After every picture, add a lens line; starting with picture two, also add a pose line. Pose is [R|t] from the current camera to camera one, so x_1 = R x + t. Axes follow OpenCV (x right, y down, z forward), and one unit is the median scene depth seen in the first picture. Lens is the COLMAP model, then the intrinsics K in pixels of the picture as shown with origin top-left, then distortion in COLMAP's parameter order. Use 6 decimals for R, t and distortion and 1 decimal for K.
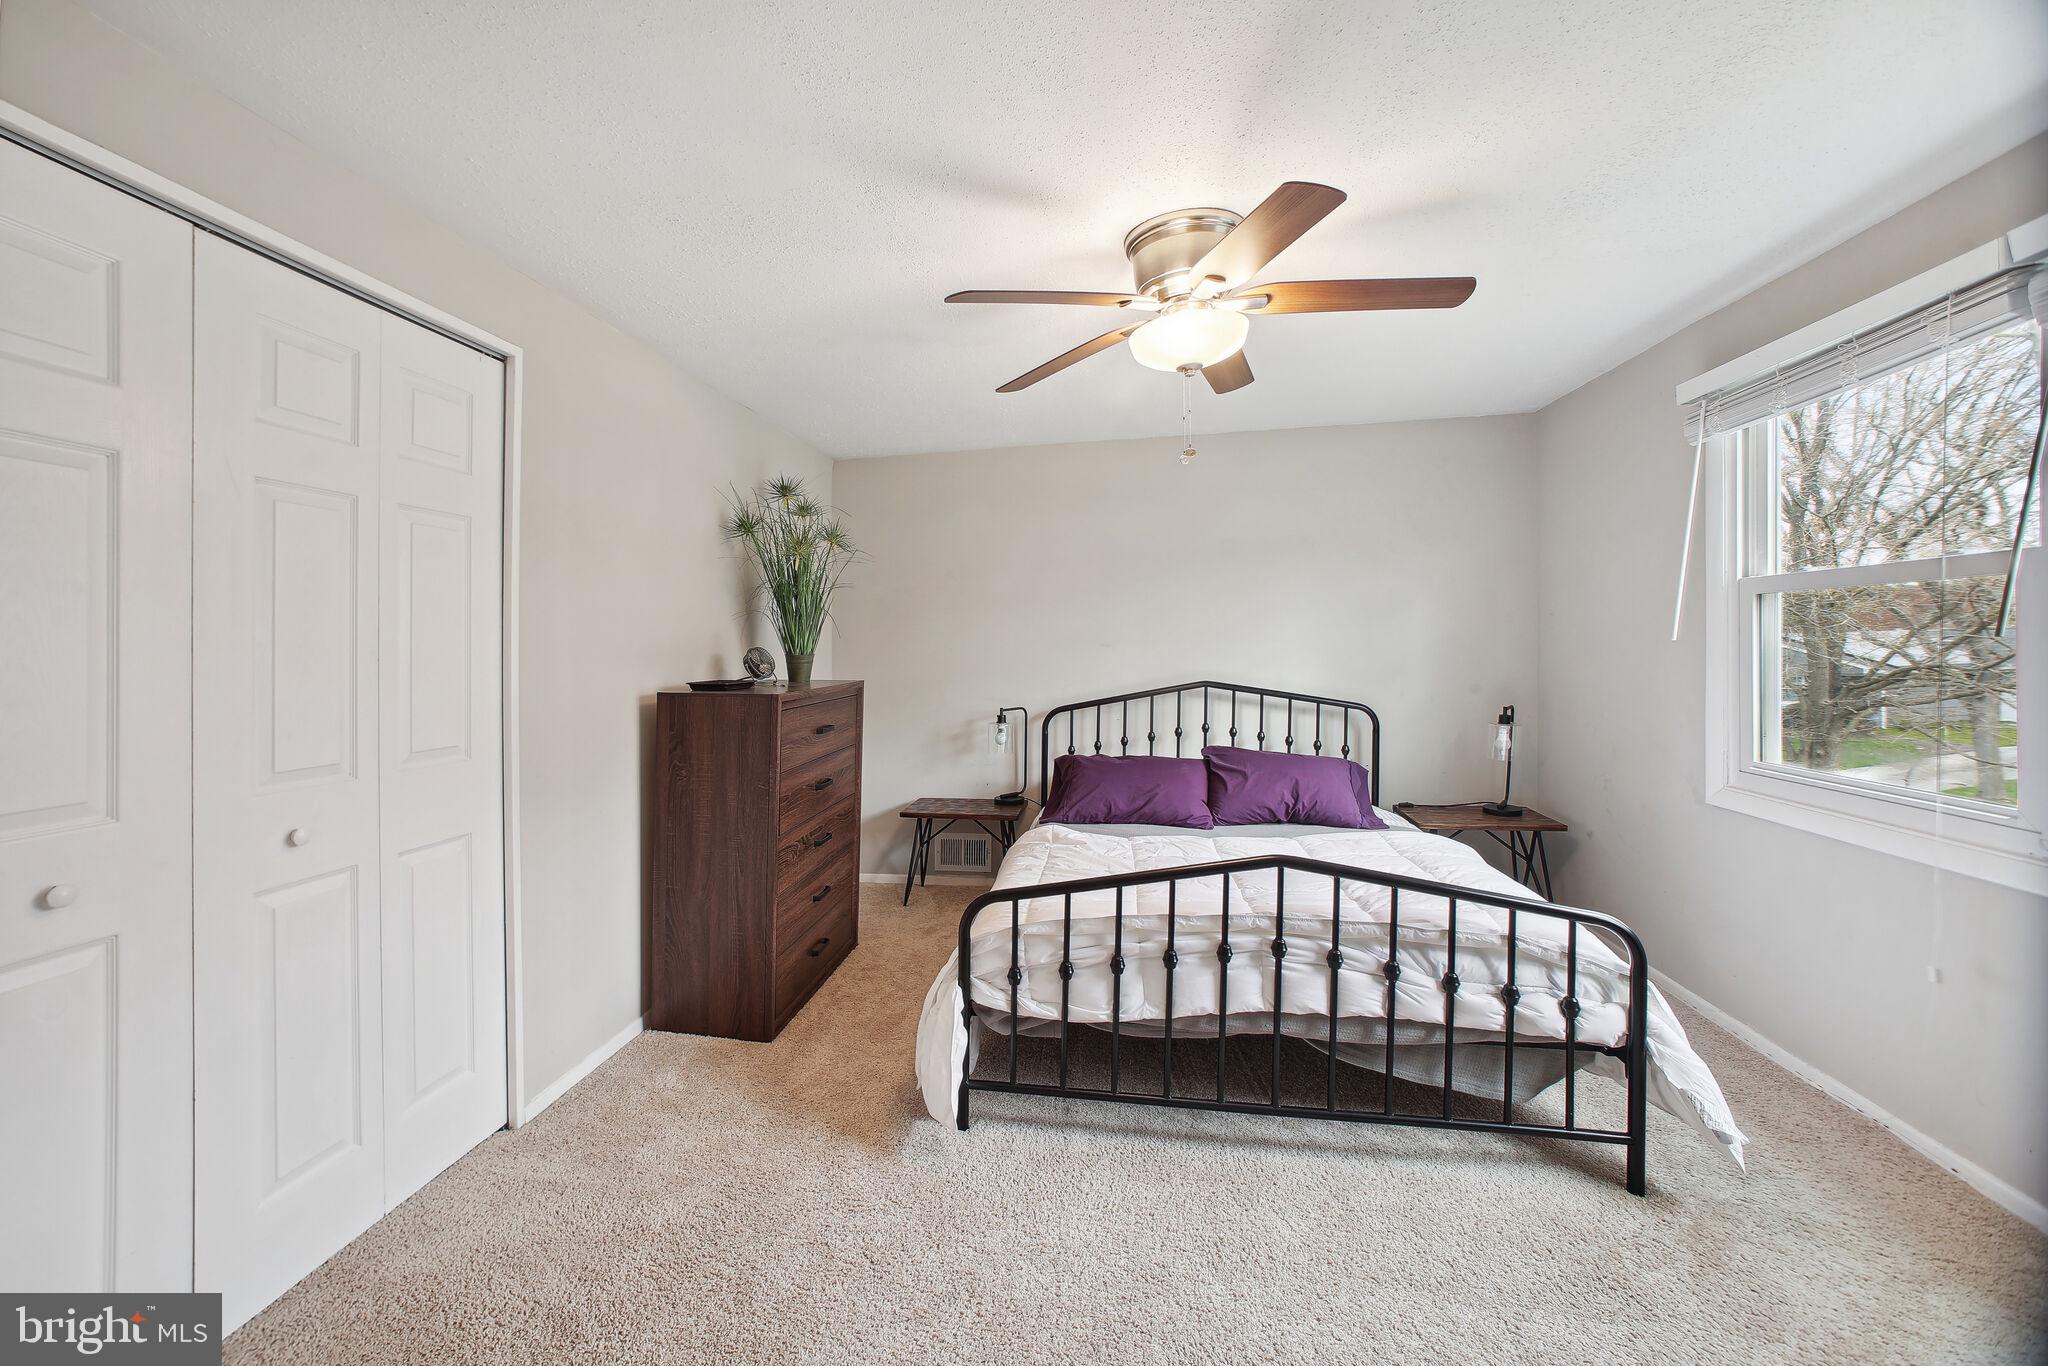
lens RADIAL K [[787.6, 0, 1011.1], [0, 787.6, 656.7], [0, 0, 1]] dist [-0.059802, 0.017447]
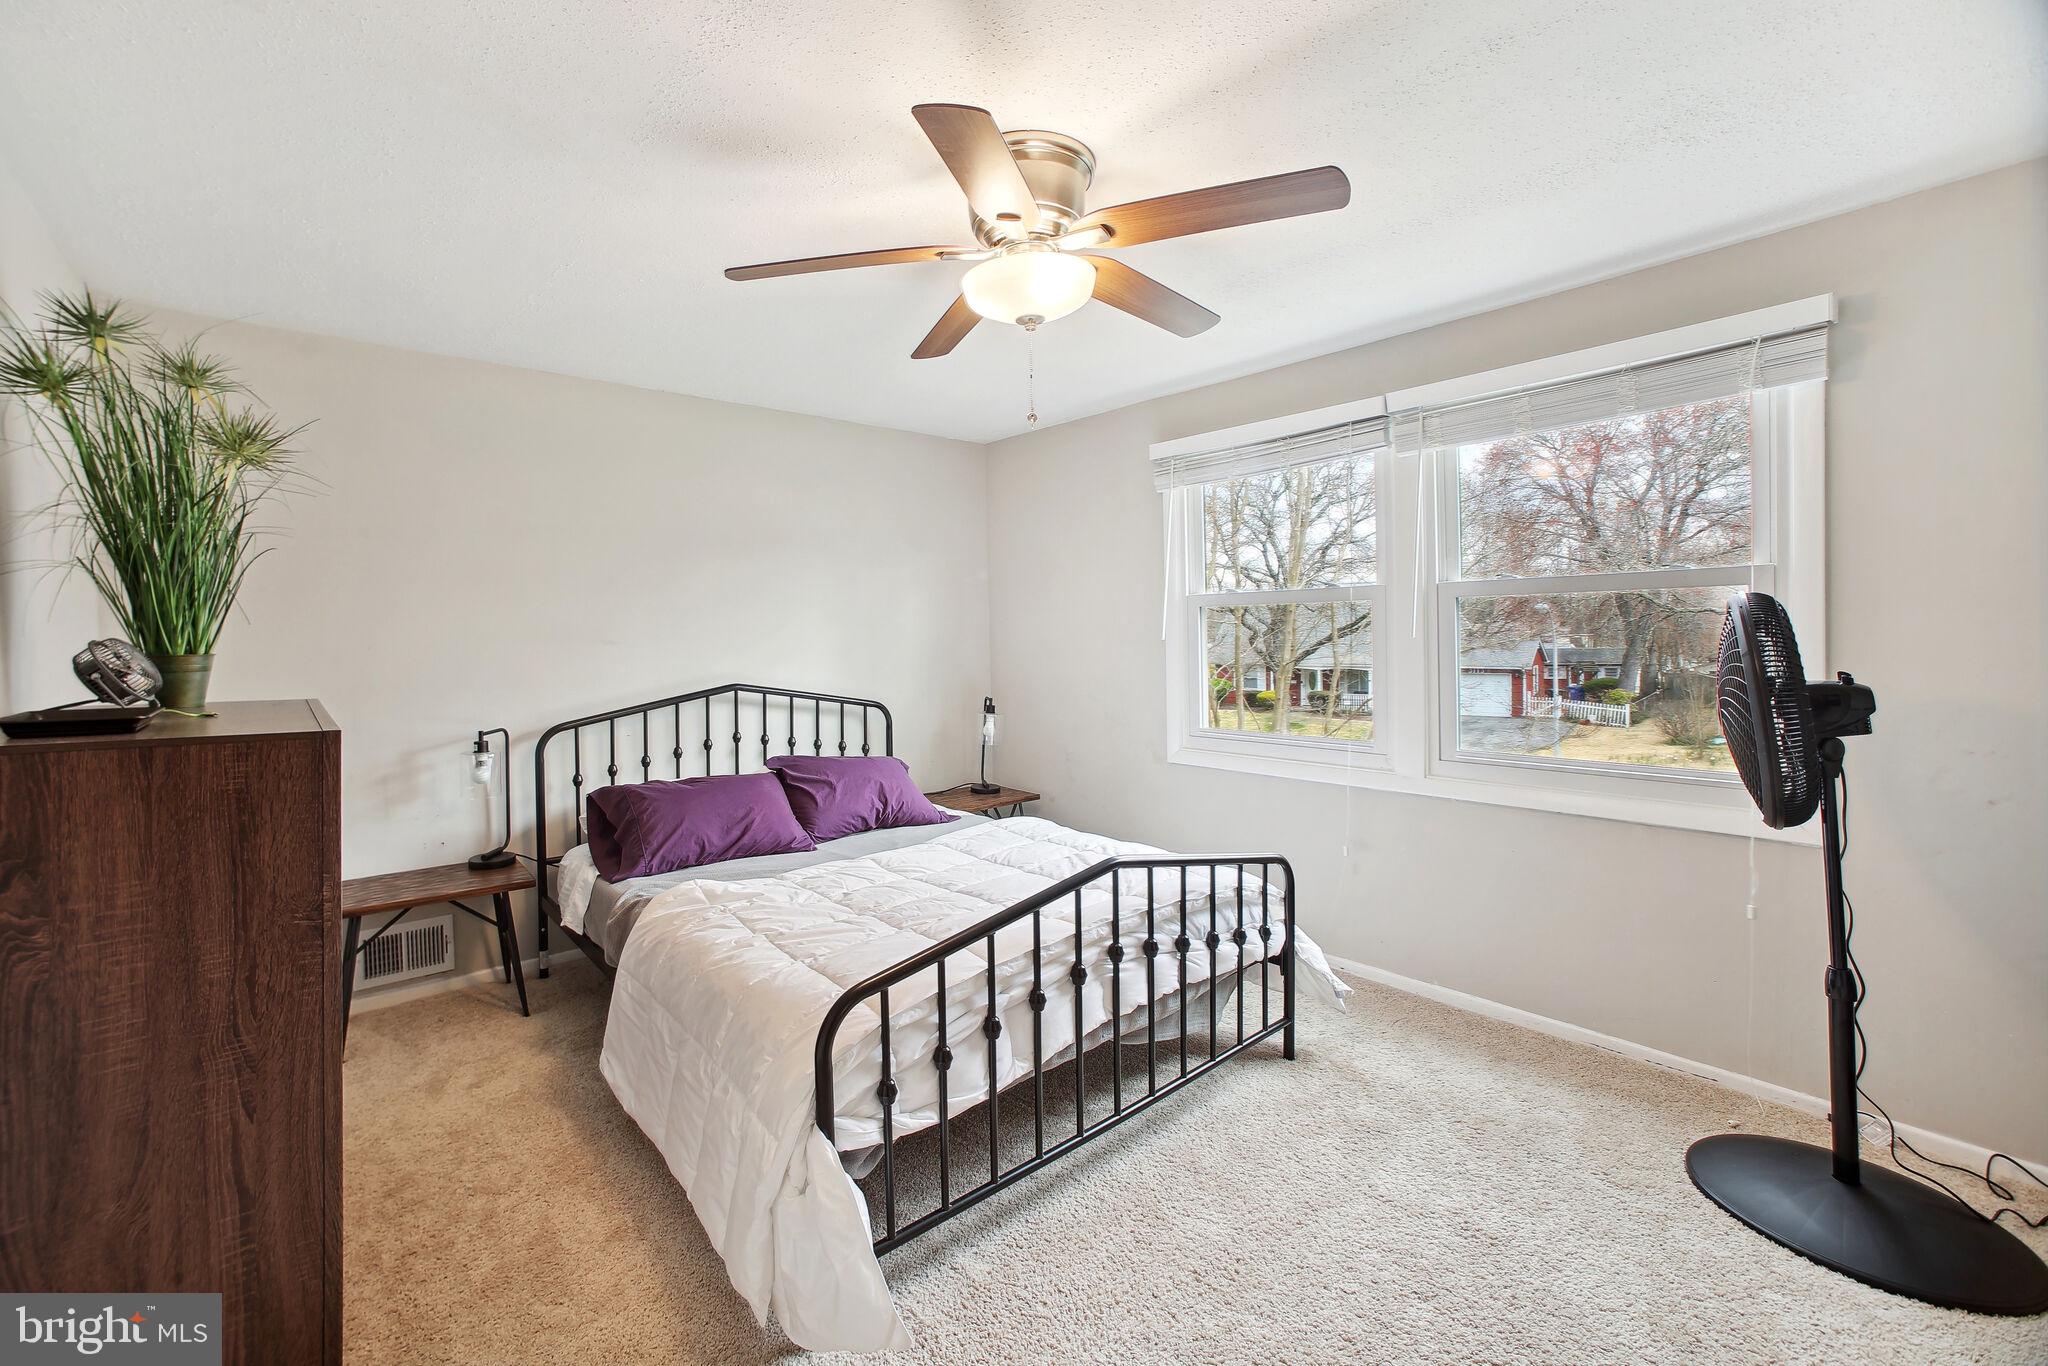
lens RADIAL K [[787.6, 0, 1011.1], [0, 787.6, 656.7], [0, 0, 1]] dist [-0.059802, 0.017447]
pose [[0.666221, -0.005233, 0.745736, -0.264898], [0.005823, 0.999981, 0.001815, 0.000930], [-0.745732, 0.003133, 0.666239, 0.249364]]
